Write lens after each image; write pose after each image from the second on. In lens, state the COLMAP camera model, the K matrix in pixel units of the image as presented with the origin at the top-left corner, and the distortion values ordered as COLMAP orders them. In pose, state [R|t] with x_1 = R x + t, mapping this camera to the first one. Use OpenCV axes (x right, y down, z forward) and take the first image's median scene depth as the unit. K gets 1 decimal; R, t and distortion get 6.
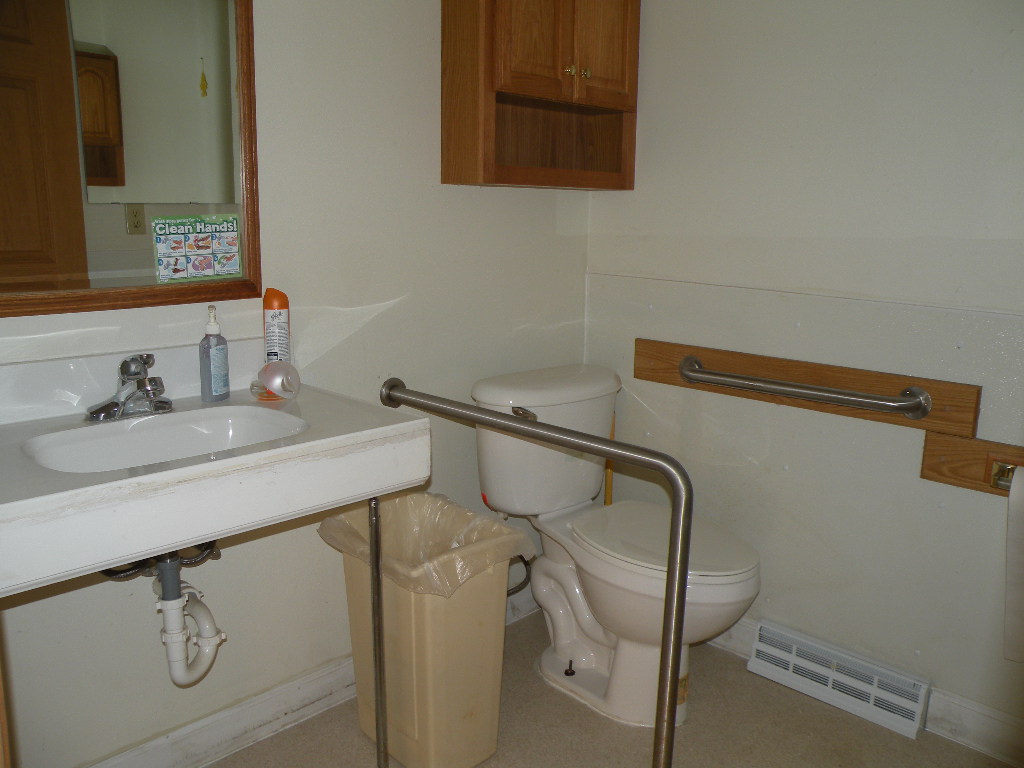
lens RADIAL K [[877.3, 0, 510.7], [0, 877.3, 383.9], [0, 0, 1]] dist [-0.122887, 0.087255]
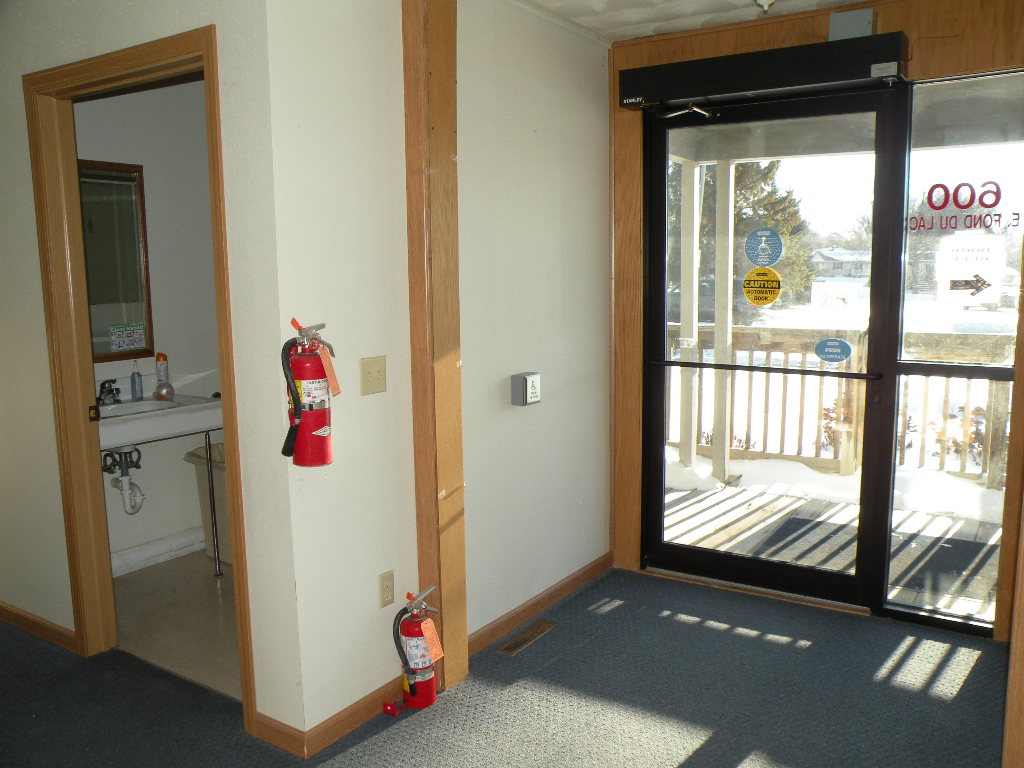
lens RADIAL K [[877.3, 0, 512.5], [0, 877.3, 393.5], [0, 0, 1]] dist [-0.122887, 0.087255]
pose [[0.984144, -0.057092, 0.167931, 0.274159], [0.068068, 0.995854, -0.060342, 0.211836], [-0.163789, 0.070816, 0.983950, -1.480651]]
